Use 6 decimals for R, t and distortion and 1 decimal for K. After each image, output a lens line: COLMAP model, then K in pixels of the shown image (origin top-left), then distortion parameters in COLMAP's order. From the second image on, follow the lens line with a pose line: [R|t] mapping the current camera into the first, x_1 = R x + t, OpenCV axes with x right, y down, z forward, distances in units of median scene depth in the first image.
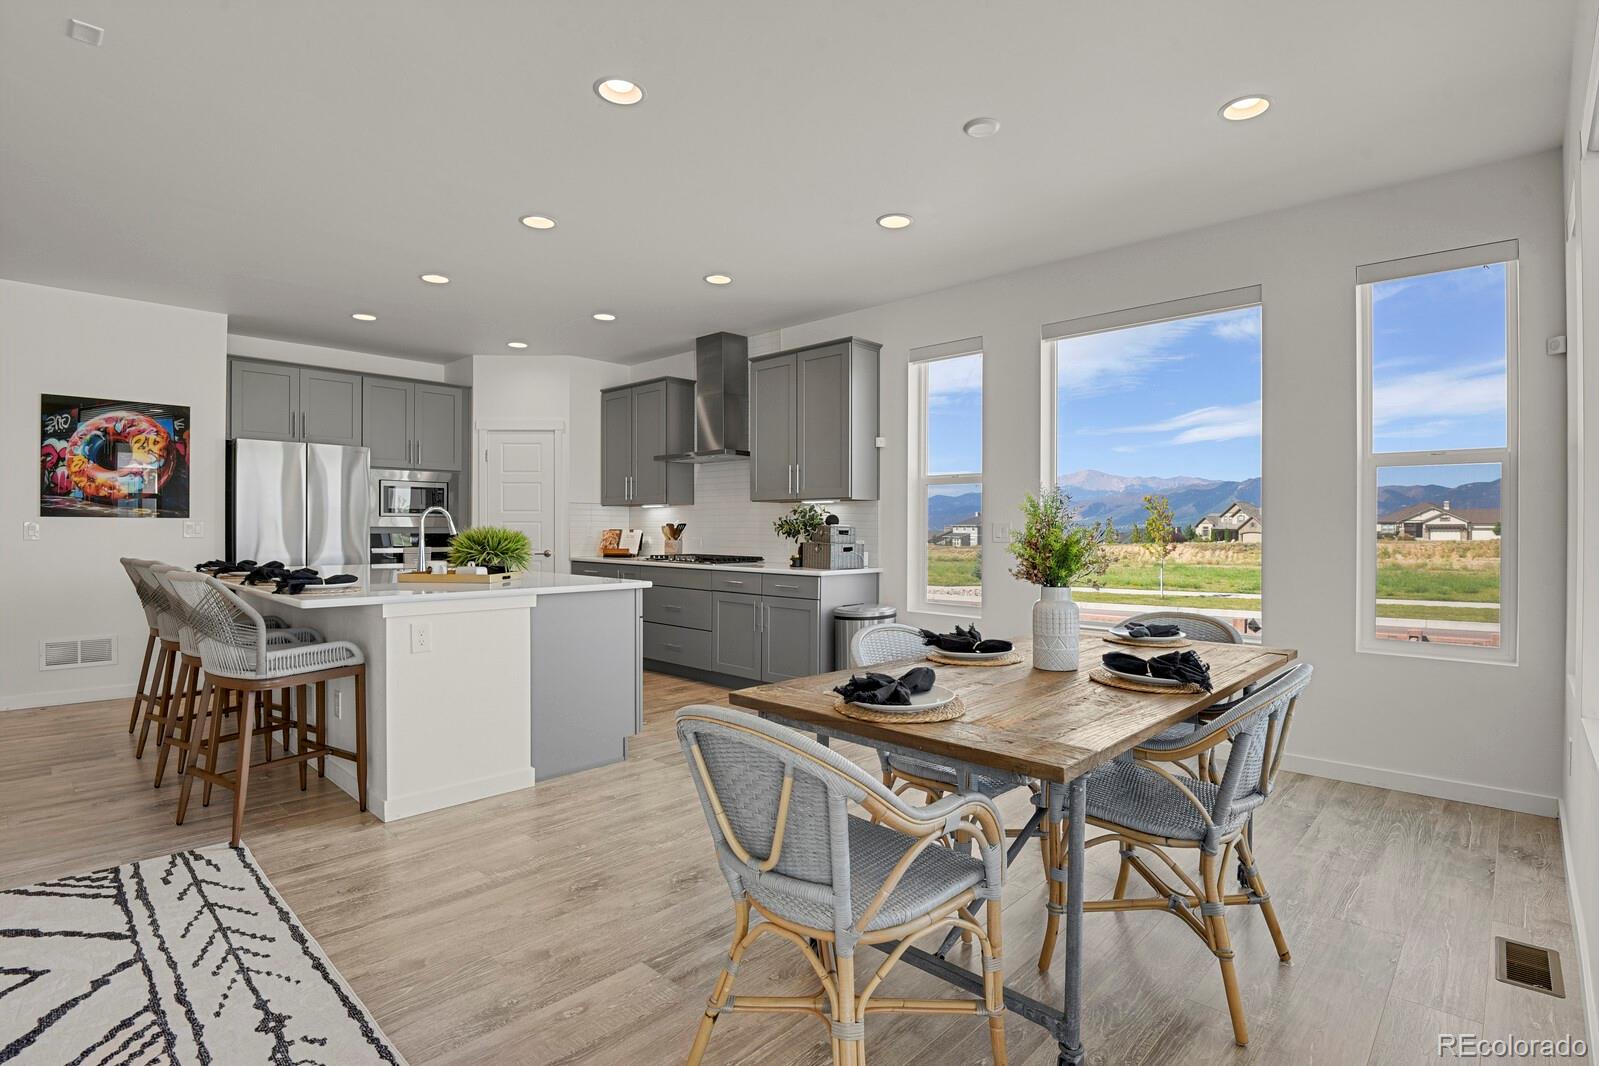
lens RADIAL K [[778.2, 0, 807.4], [0, 778.2, 532.0], [0, 0, 1]] dist [-0.028370, -0.001428]
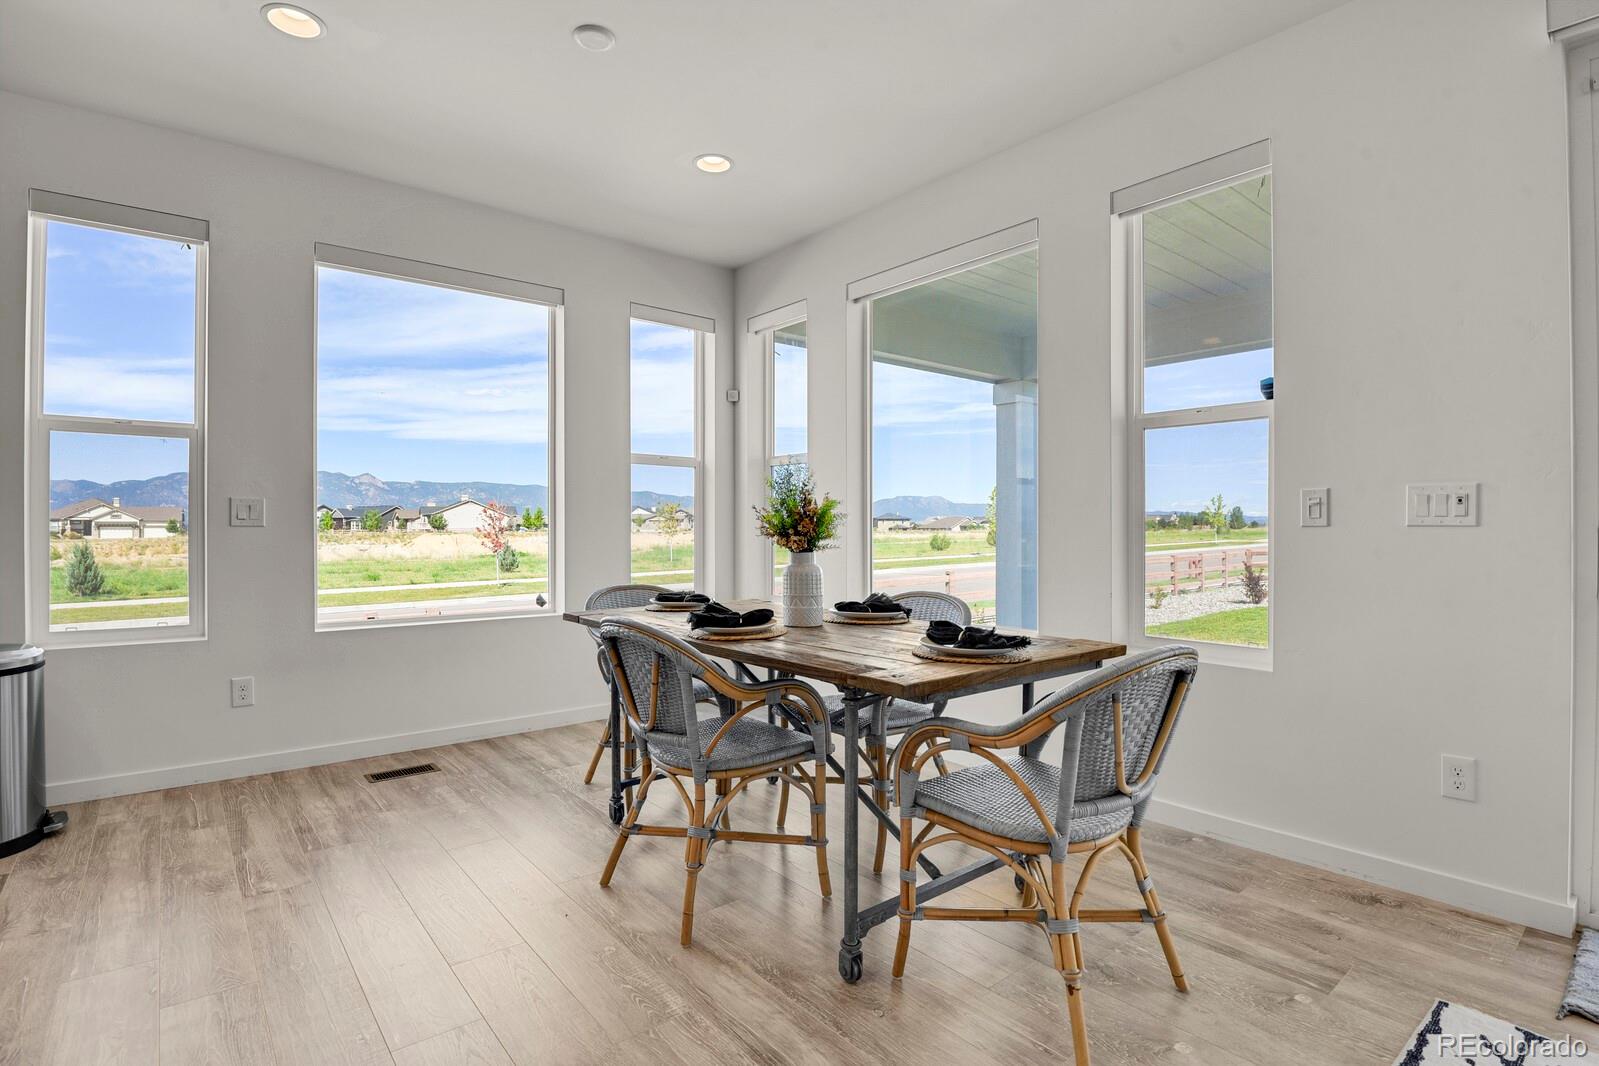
lens RADIAL K [[780.5, 0, 808.5], [0, 780.5, 532.0], [0, 0, 1]] dist [-0.025217, -0.003733]
pose [[0.127028, -0.007725, 0.991869, -0.333399], [0.005075, 0.999962, 0.007138, 0.014007], [-0.991886, 0.004127, 0.127062, 0.359488]]
